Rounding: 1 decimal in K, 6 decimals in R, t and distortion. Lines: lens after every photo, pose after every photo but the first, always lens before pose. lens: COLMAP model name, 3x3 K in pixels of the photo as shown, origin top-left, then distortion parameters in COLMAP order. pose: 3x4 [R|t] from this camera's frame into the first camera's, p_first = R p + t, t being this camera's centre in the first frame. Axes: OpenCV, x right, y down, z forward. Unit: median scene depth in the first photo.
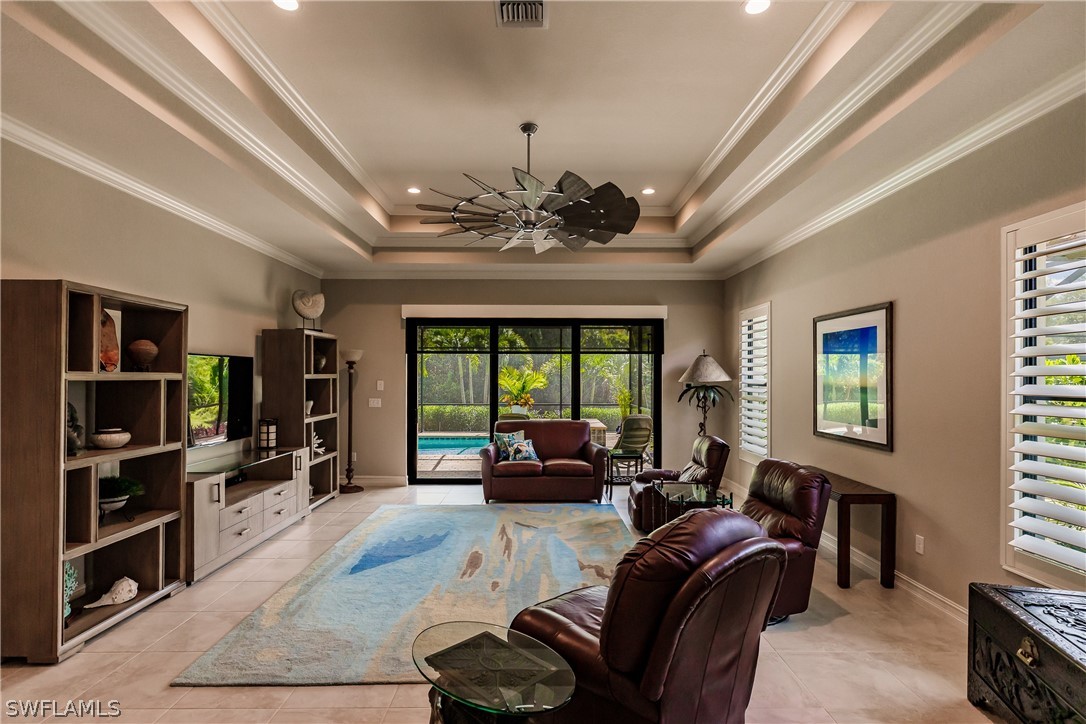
lens RADIAL K [[531.6, 0, 559.2], [0, 531.6, 372.1], [0, 0, 1]] dist [-0.005932, 0.001374]
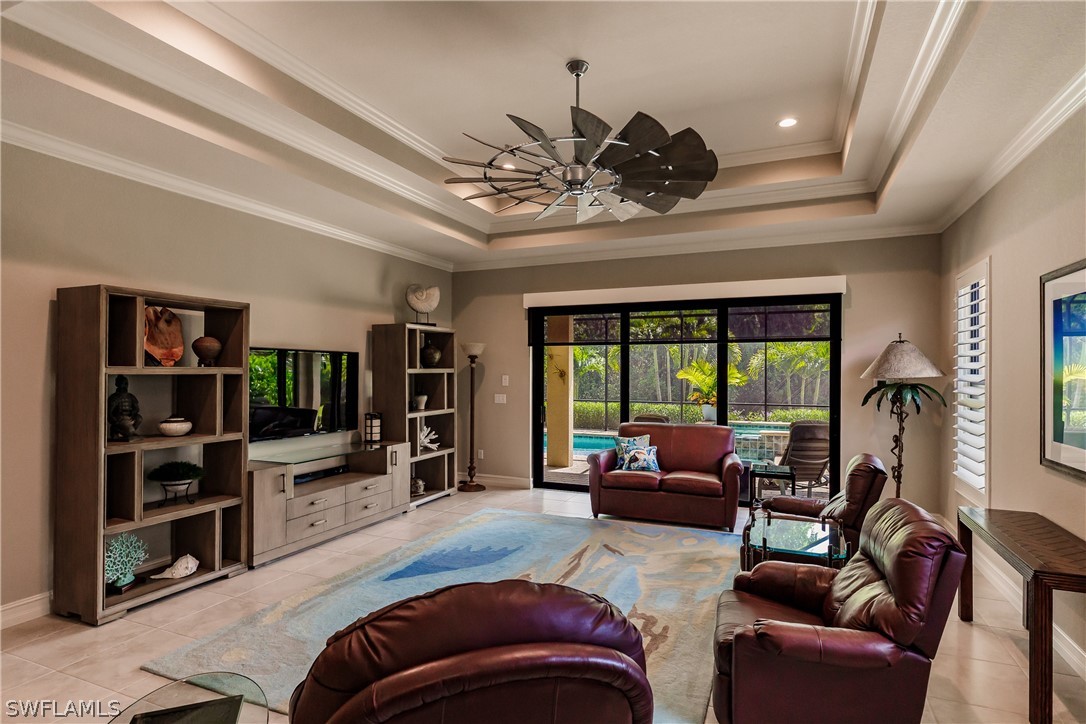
lens RADIAL K [[570.8, 0, 558.4], [0, 570.8, 367.8], [0, 0, 1]] dist [0.001739, 0.000507]
pose [[0.911346, -0.003079, -0.411629, 0.238997], [0.003876, 0.999992, 0.001102, 0.002349], [0.411622, -0.002600, 0.911351, 0.158840]]
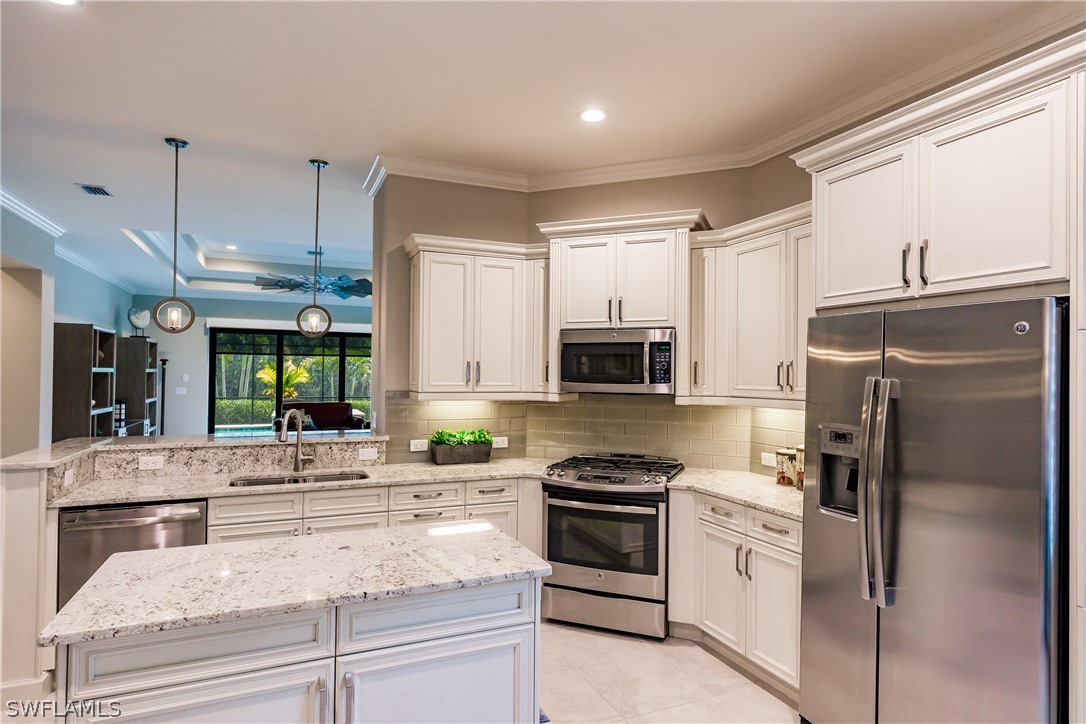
lens RADIAL K [[584.5, 0, 547.9], [0, 584.5, 365.3], [0, 0, 1]] dist [0.000741, -0.000339]
pose [[0.925709, 0.011765, 0.378054, -0.075193], [-0.010049, 0.999928, -0.006512, -0.007125], [-0.378104, 0.002229, 0.925761, -0.974168]]
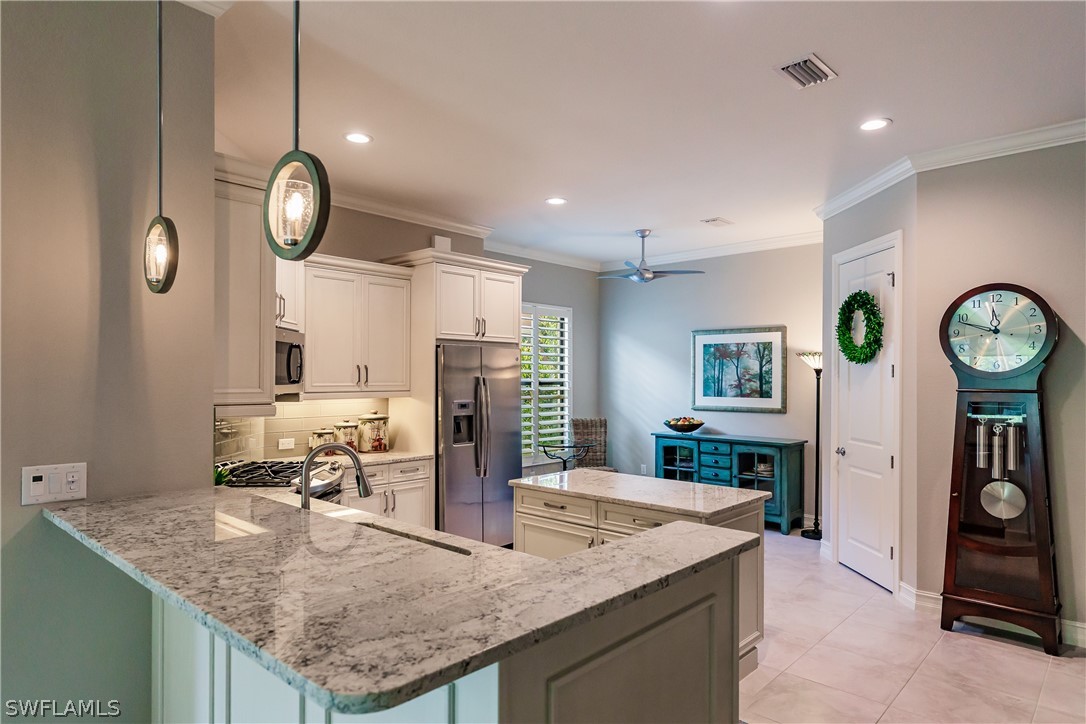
lens RADIAL K [[645.8, 0, 538.7], [0, 645.8, 375.8], [0, 0, 1]] dist [0.006290, 0.000519]
pose [[-0.706414, -0.005214, 0.707780, -0.461104], [-0.011180, 0.999930, -0.003792, -0.001664], [-0.707711, -0.010591, -0.706423, -0.088955]]
